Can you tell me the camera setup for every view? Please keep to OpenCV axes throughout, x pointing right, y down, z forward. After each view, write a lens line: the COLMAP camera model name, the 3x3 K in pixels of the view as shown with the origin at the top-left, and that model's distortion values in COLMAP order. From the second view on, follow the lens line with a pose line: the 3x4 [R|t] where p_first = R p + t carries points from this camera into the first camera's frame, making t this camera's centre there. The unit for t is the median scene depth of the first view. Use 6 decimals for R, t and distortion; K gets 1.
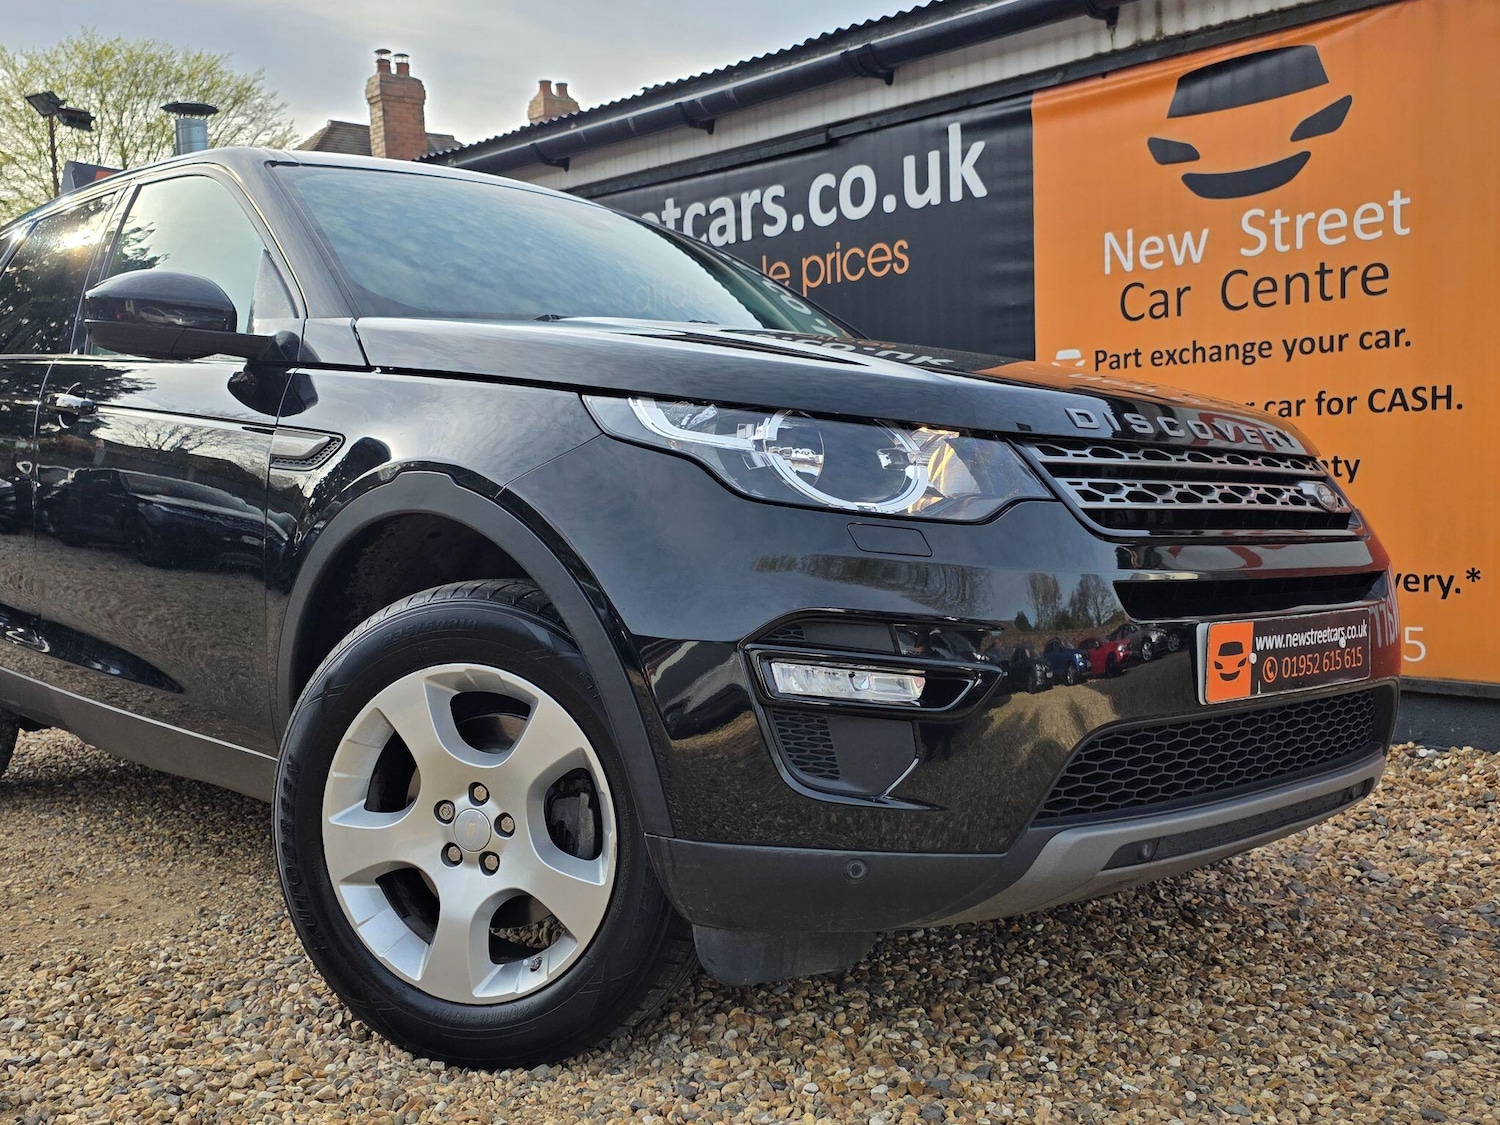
lens RADIAL K [[1497.7, 0, 750.0], [0, 1497.7, 562.5], [0, 0, 1]] dist [0.082350, -0.104309]
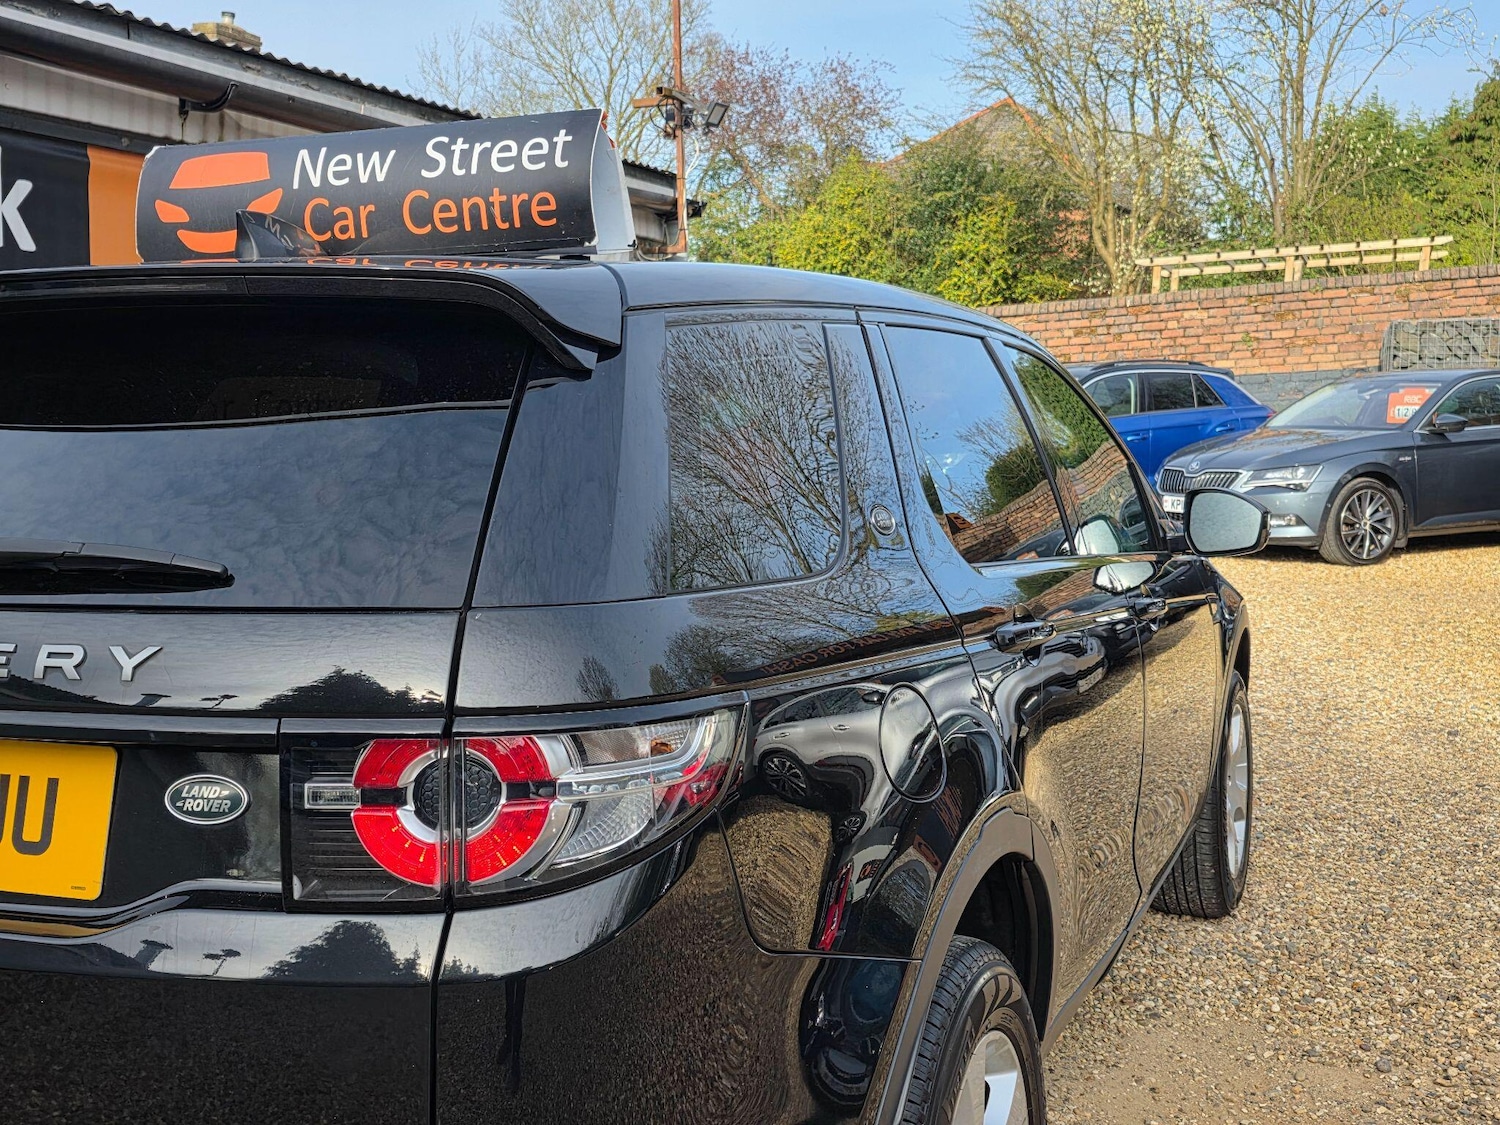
lens RADIAL K [[1670.7, 0, 750.0], [0, 1670.7, 562.5], [0, 0, 1]] dist [0.110709, -0.193142]
pose [[-0.398129, -0.071604, 0.914530, -0.970999], [0.060082, 0.992773, 0.103886, -0.183486], [-0.915360, 0.096307, -0.390950, 1.226868]]
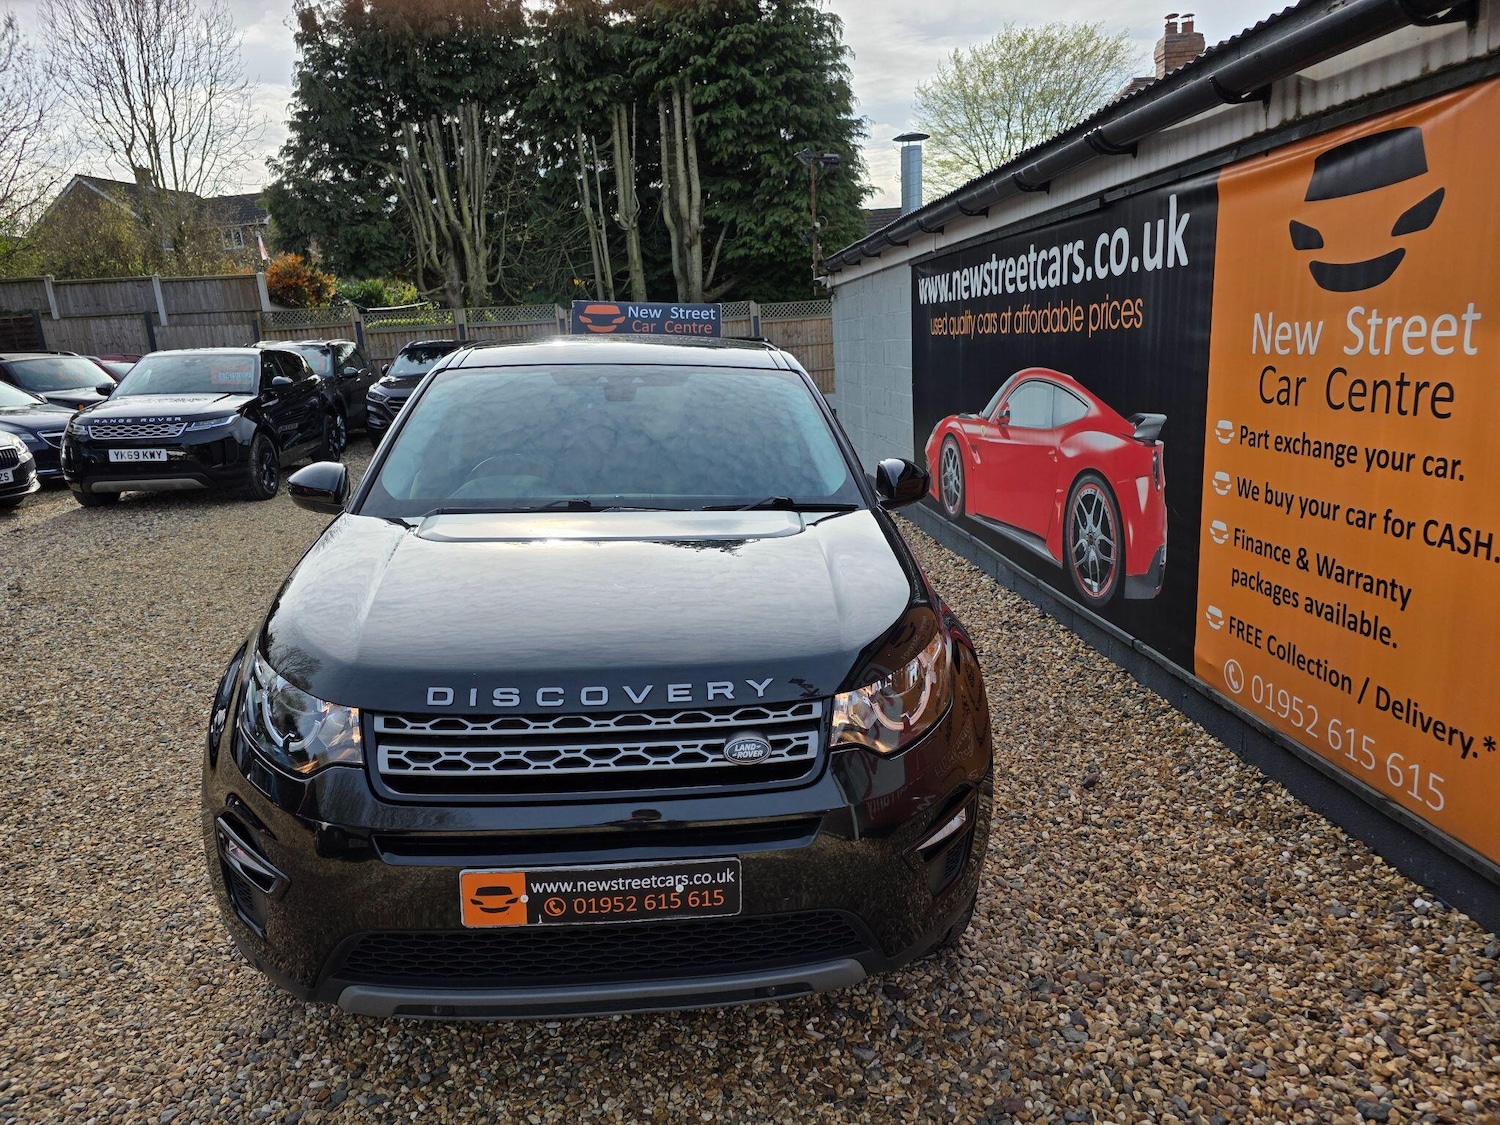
lens RADIAL K [[1024.8, 0, 713.9], [0, 1024.8, 577.4], [0, 0, 1]] dist [0.057456, -0.033582]
pose [[0.756965, 0.137525, -0.638820, 0.488956], [-0.020205, 0.982062, 0.187475, -0.188352], [0.653143, -0.129004, 0.746165, 0.233964]]
